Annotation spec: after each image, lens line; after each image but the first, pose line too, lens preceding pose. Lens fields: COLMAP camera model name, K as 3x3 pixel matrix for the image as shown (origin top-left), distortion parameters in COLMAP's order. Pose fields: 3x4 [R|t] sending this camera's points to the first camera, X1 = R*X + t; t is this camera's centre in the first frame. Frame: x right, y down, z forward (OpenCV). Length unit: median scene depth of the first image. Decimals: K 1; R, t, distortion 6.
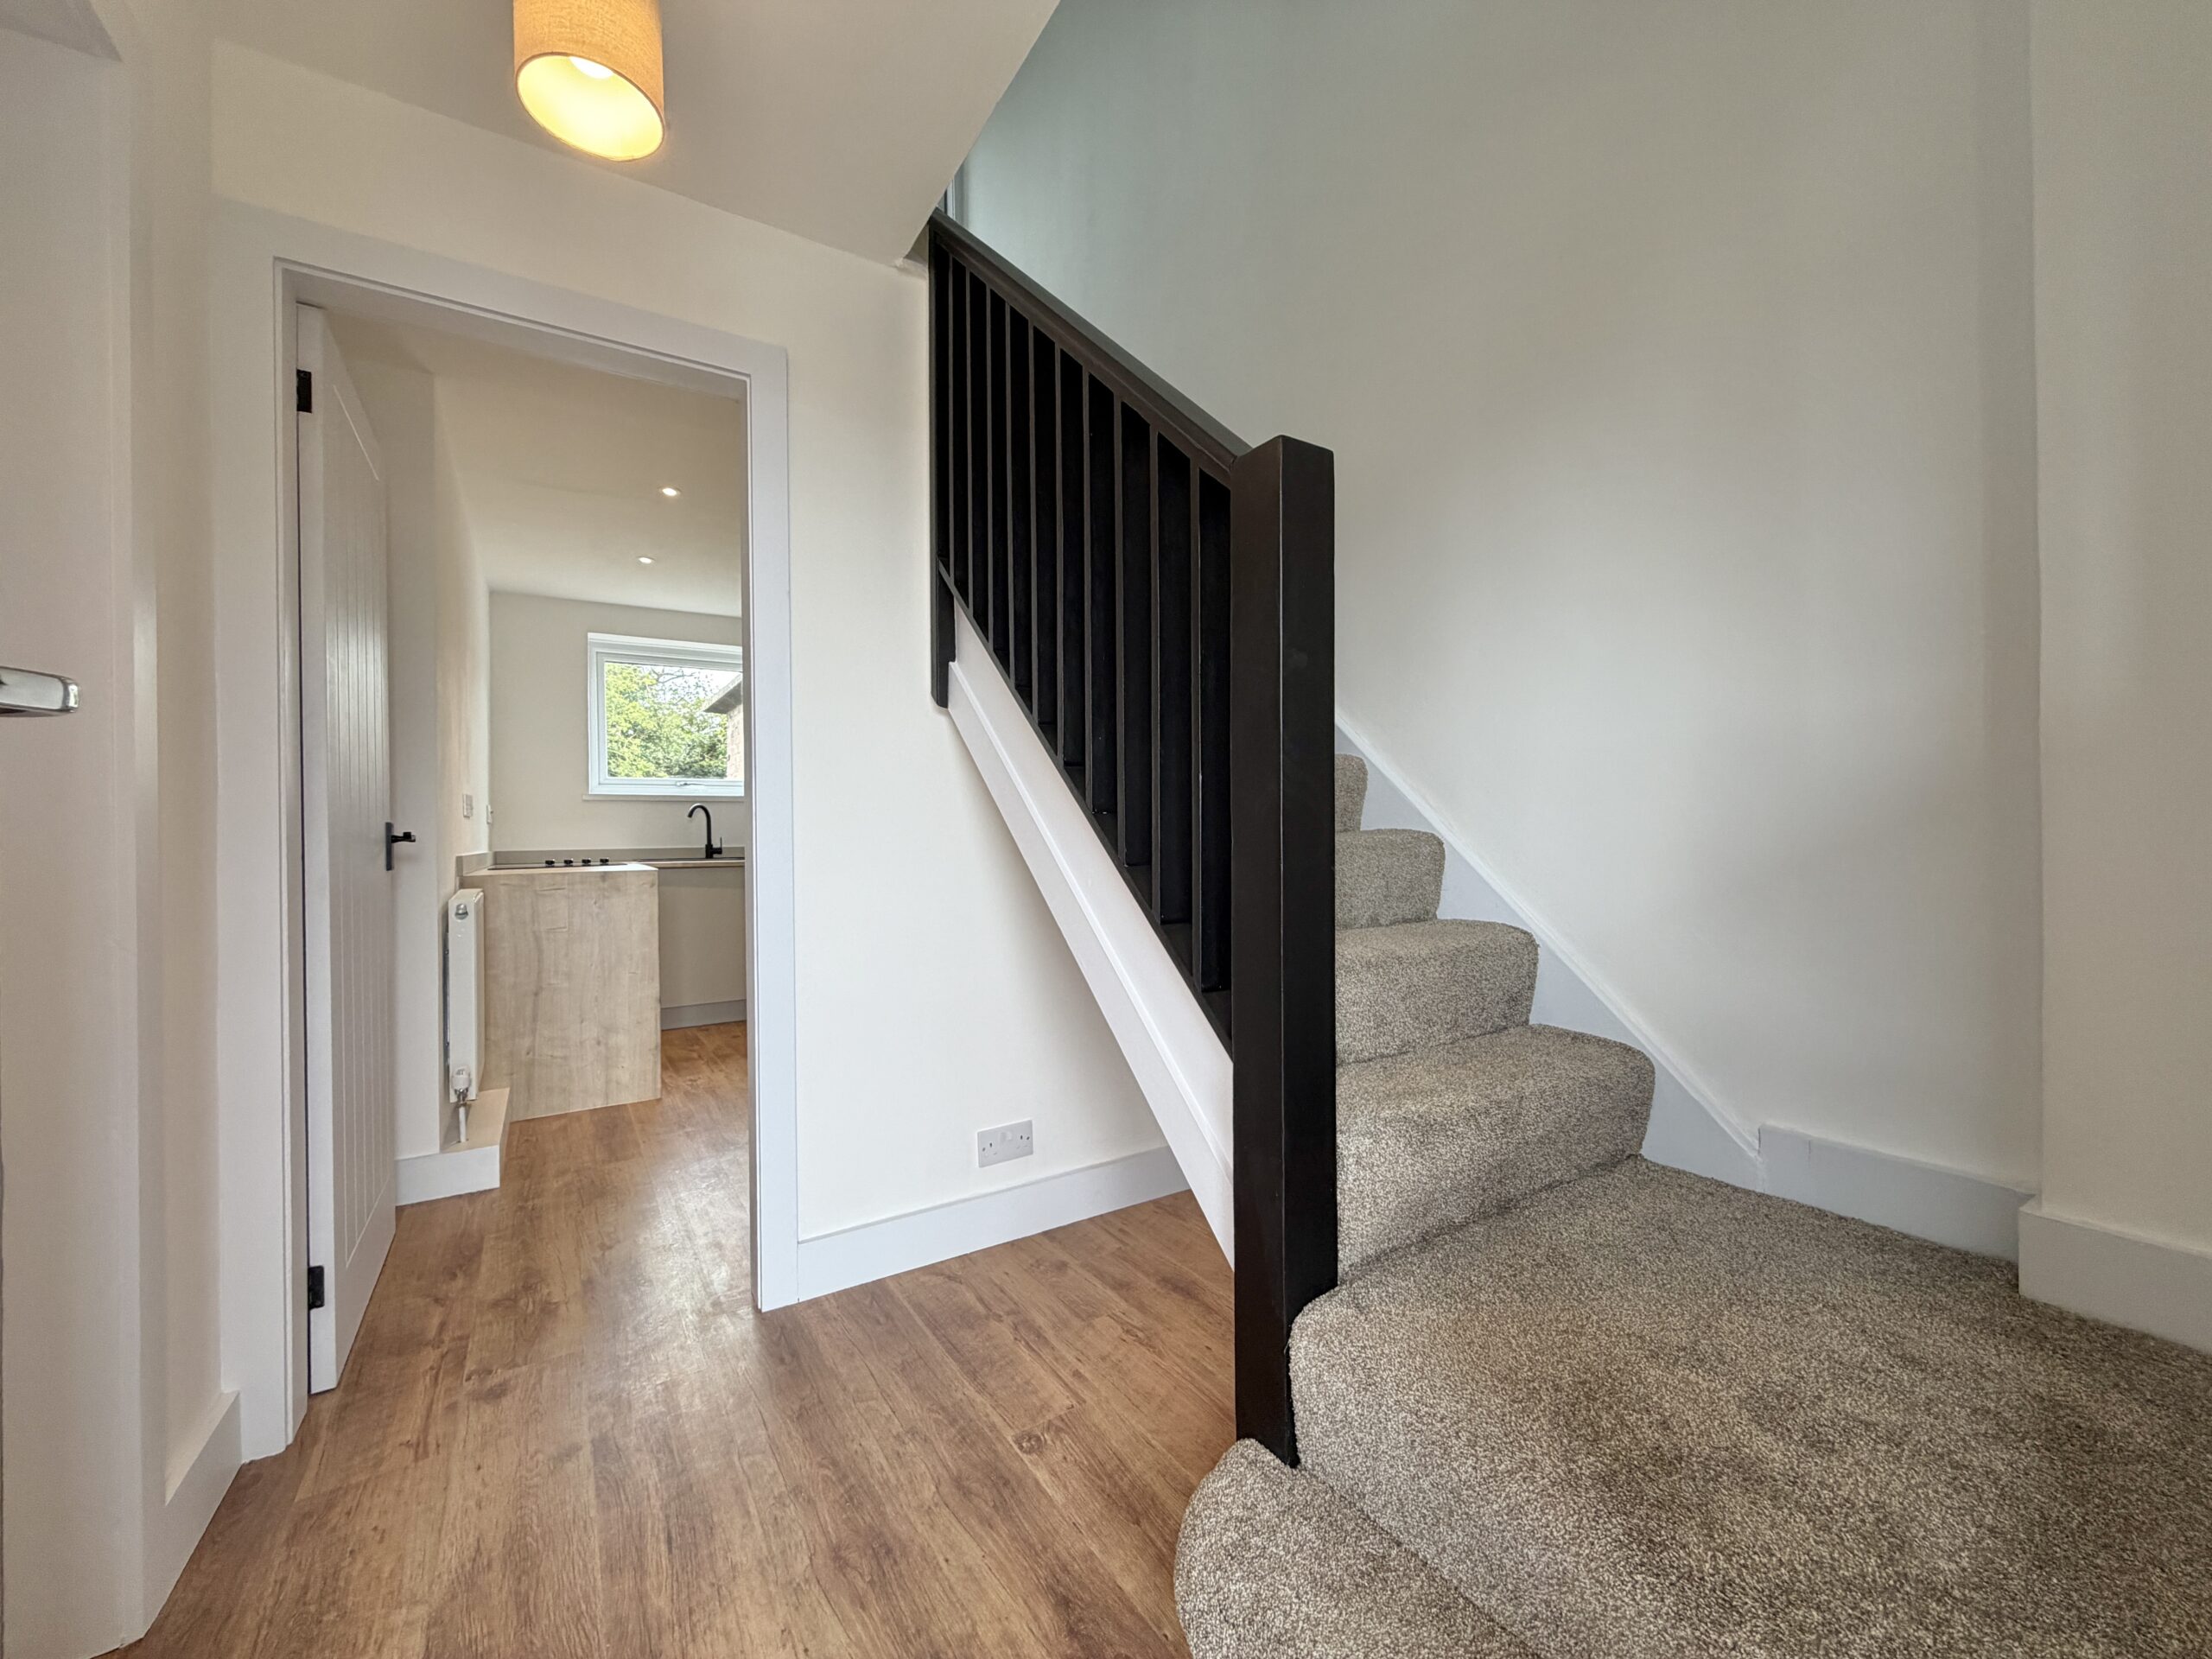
lens RADIAL K [[886.1, 0, 1094.8], [0, 886.1, 826.0], [0, 0, 1]] dist [-0.000188, -0.000155]
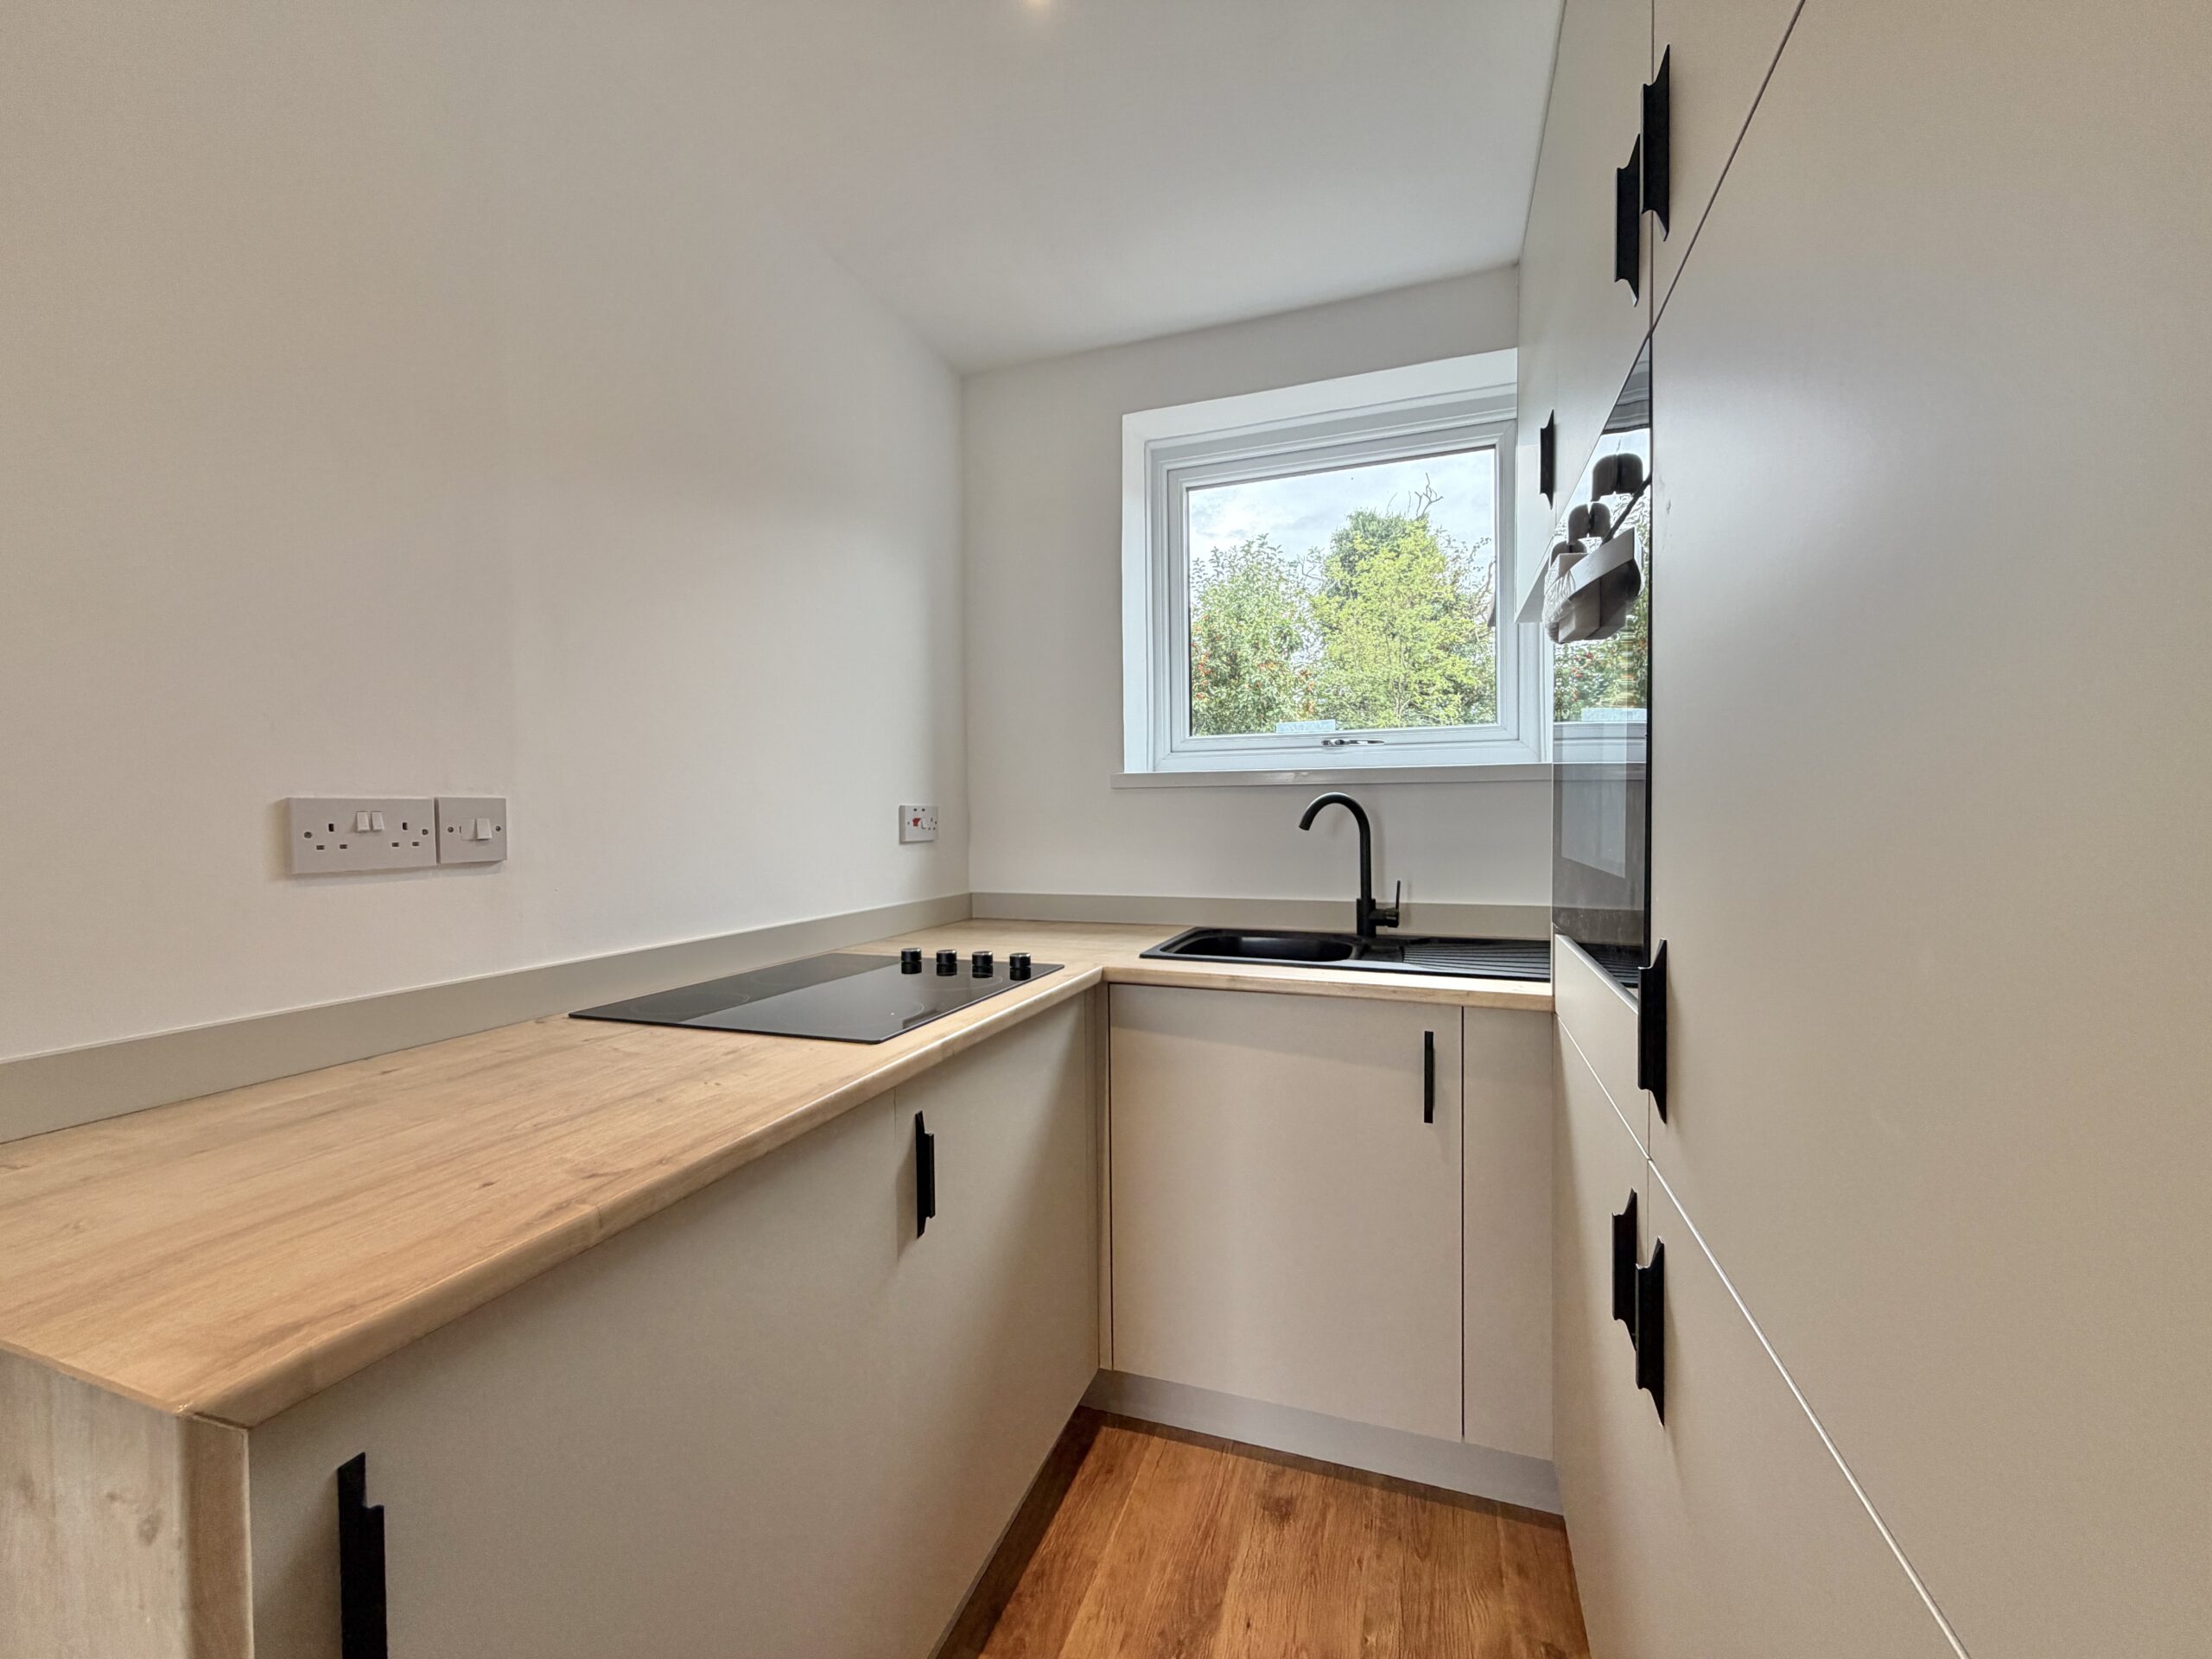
lens RADIAL K [[886.1, 0, 1098.6], [0, 886.1, 827.7], [0, 0, 1]] dist [-0.000188, -0.000155]
pose [[0.622974, 0.028305, -0.781731, -0.213946], [0.002472, 0.999269, 0.038152, -0.024406], [0.782239, -0.025700, 0.622448, 0.683479]]
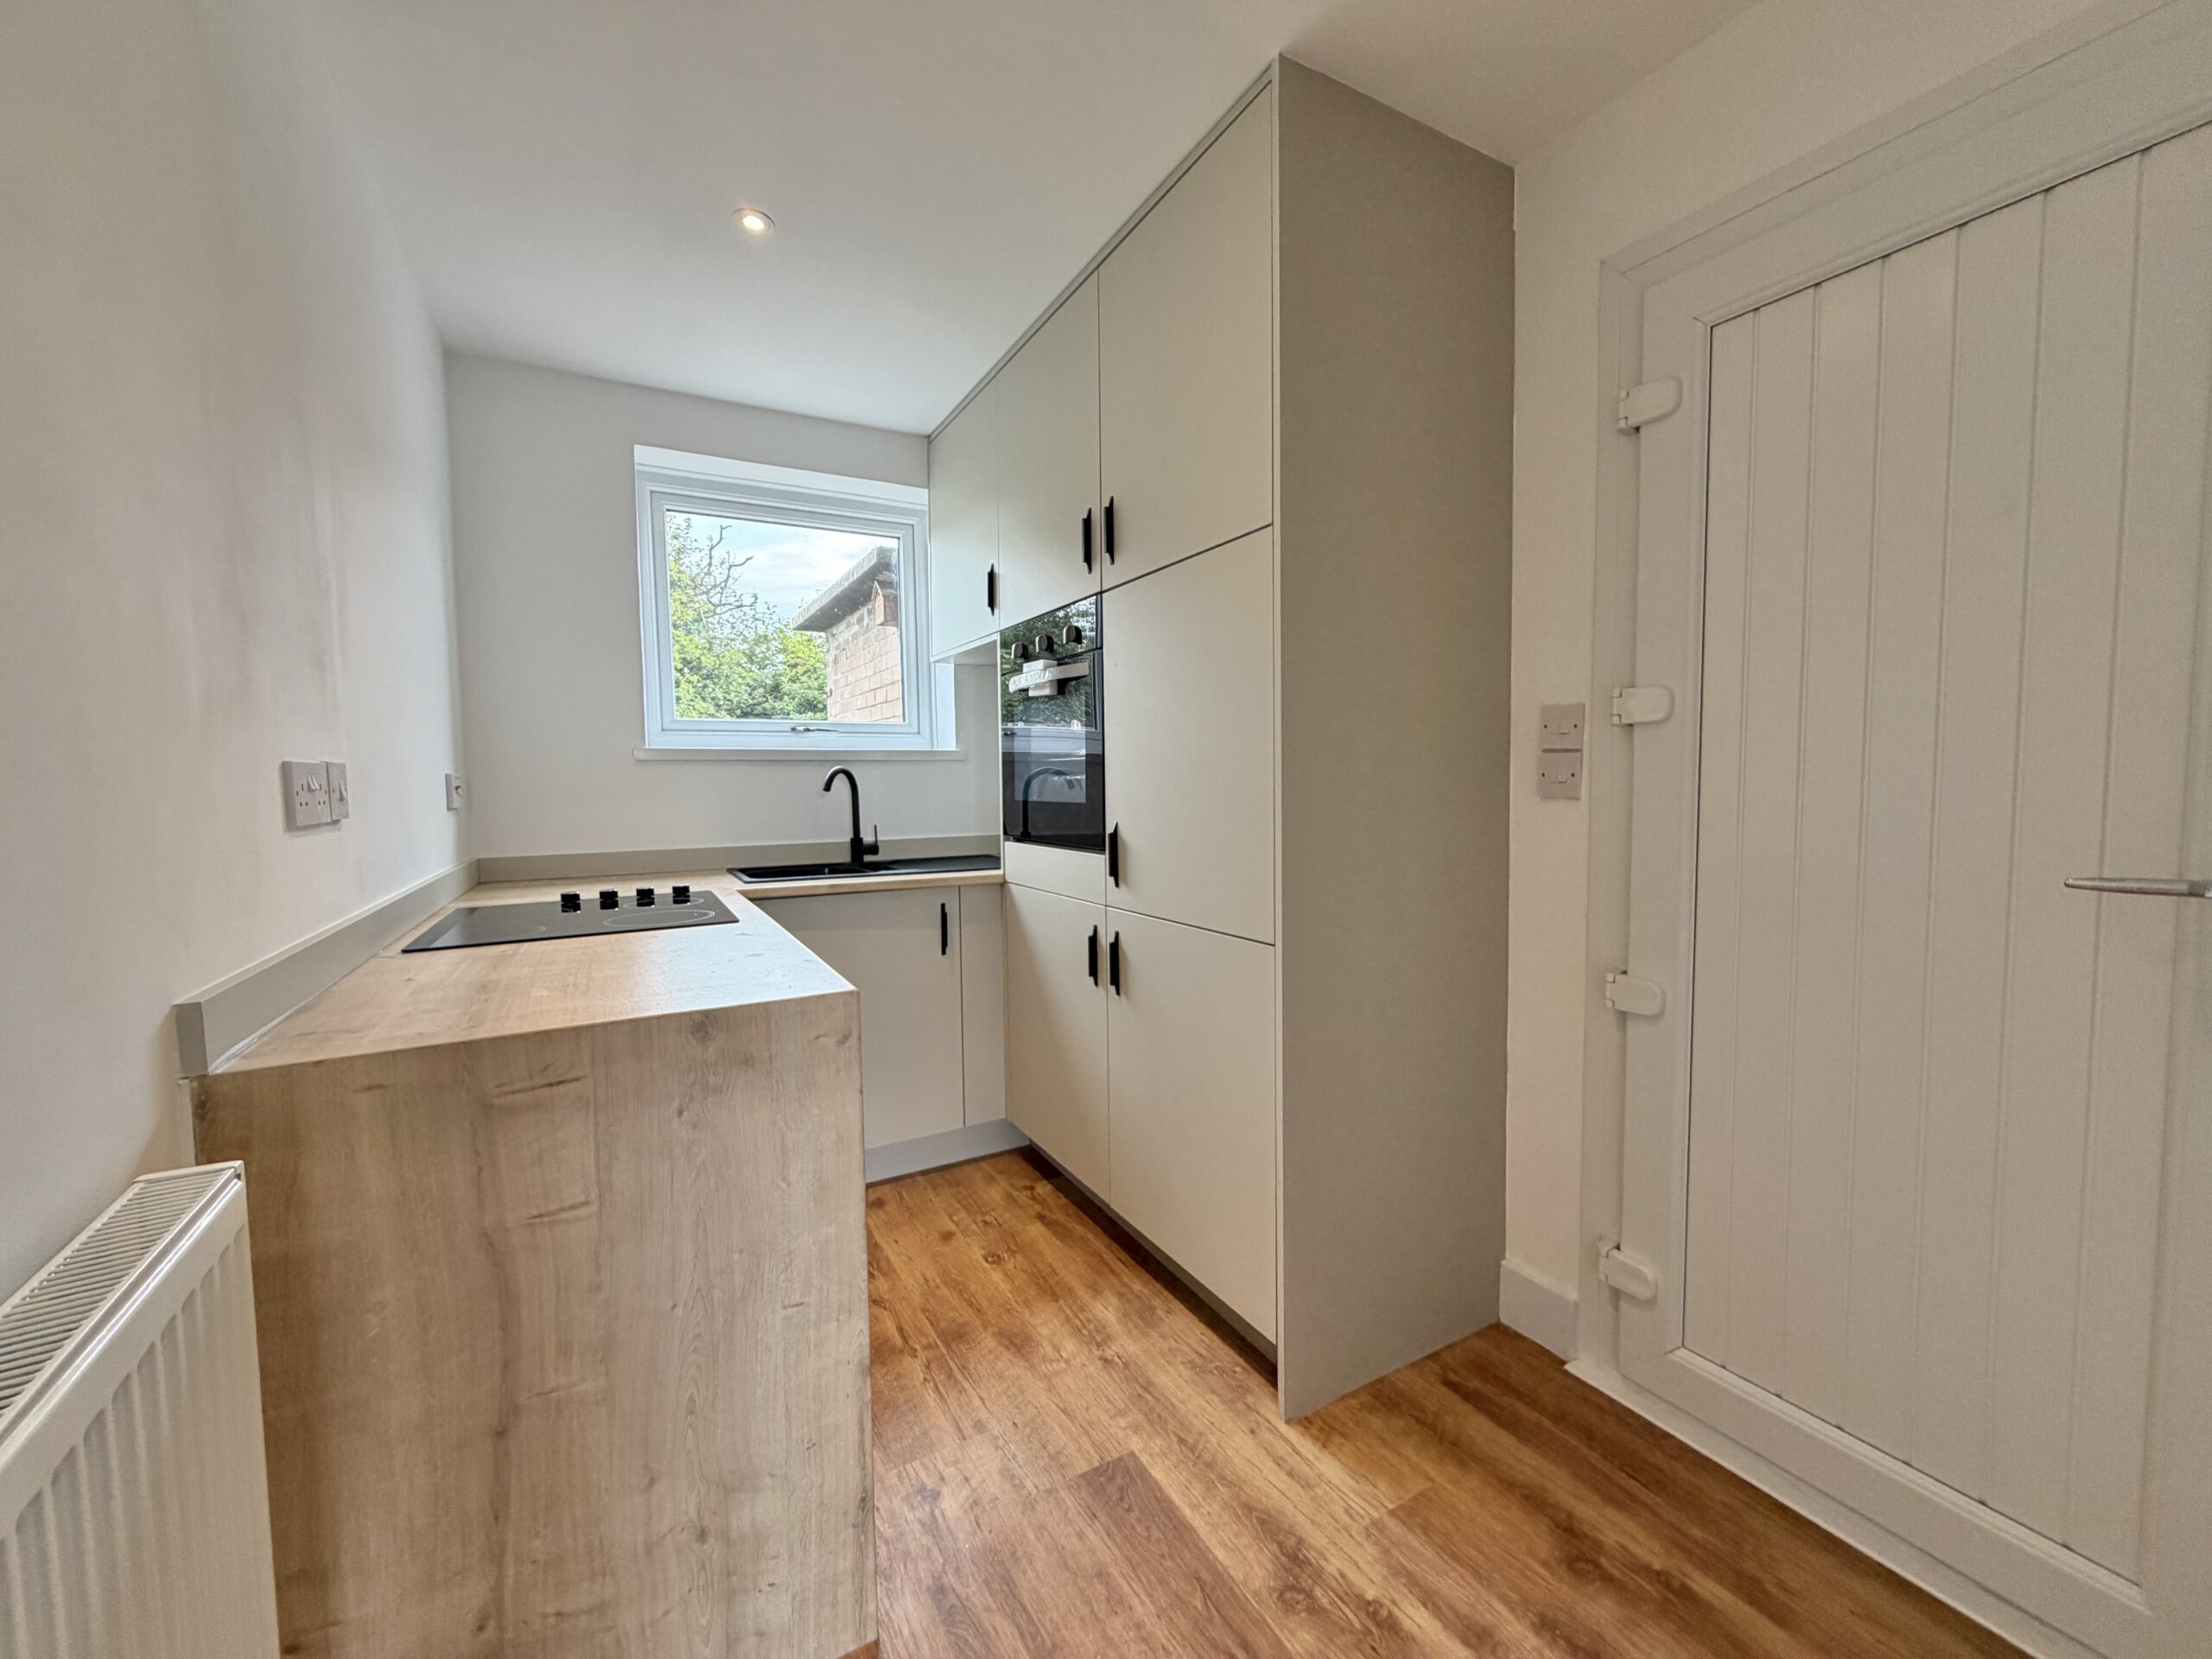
lens RADIAL K [[886.1, 0, 1103.7], [0, 886.1, 833.0], [0, 0, 1]] dist [-0.000188, -0.000155]
pose [[0.999160, 0.009054, -0.039956, -0.258339], [-0.006286, 0.997606, 0.068861, -0.022315], [0.040483, -0.068552, 0.996826, 0.449513]]
